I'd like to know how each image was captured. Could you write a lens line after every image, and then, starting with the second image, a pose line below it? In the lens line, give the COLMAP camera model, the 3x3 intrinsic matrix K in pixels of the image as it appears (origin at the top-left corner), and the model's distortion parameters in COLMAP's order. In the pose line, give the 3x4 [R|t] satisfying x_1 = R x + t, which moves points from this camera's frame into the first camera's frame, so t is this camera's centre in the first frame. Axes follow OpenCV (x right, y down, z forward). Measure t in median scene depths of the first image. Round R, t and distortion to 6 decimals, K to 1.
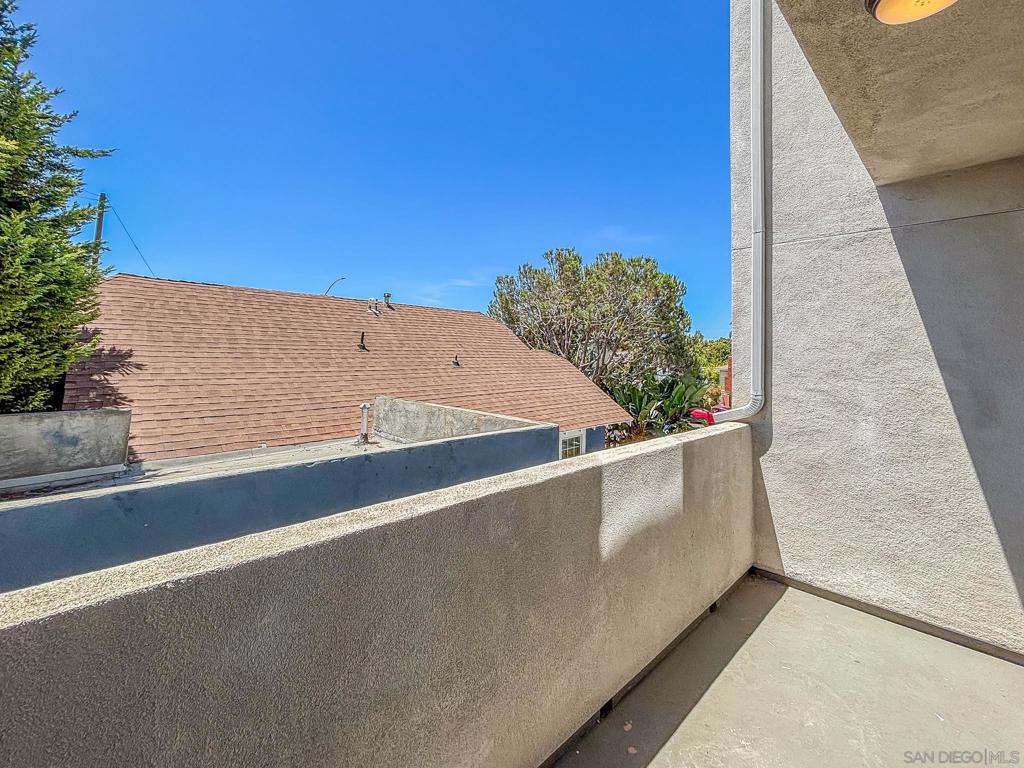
lens RADIAL K [[440.2, 0, 509.7], [0, 440.2, 327.4], [0, 0, 1]] dist [-0.001857, -0.000207]
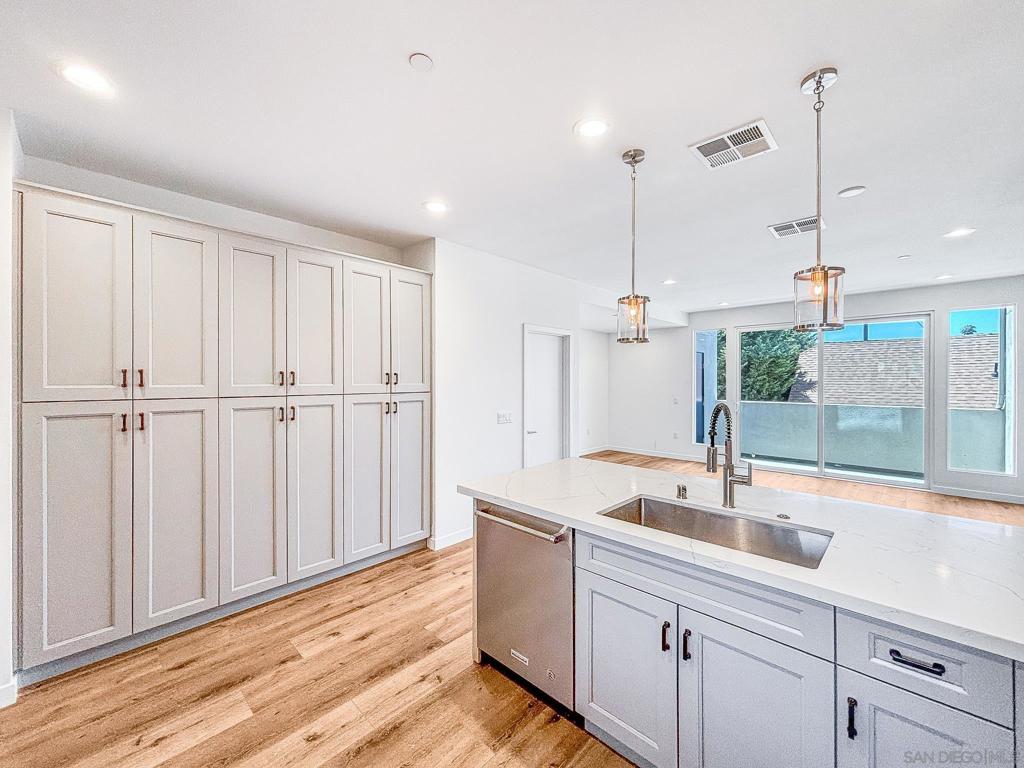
lens RADIAL K [[419.6, 0, 512.0], [0, 419.6, 384.0], [0, 0, 1]] dist [0.008698, -0.000233]
pose [[0.052411, -0.013162, -0.998539, 1.259794], [0.060384, 0.998125, -0.009988, -0.002517], [0.996798, -0.059772, 0.053108, -0.670494]]
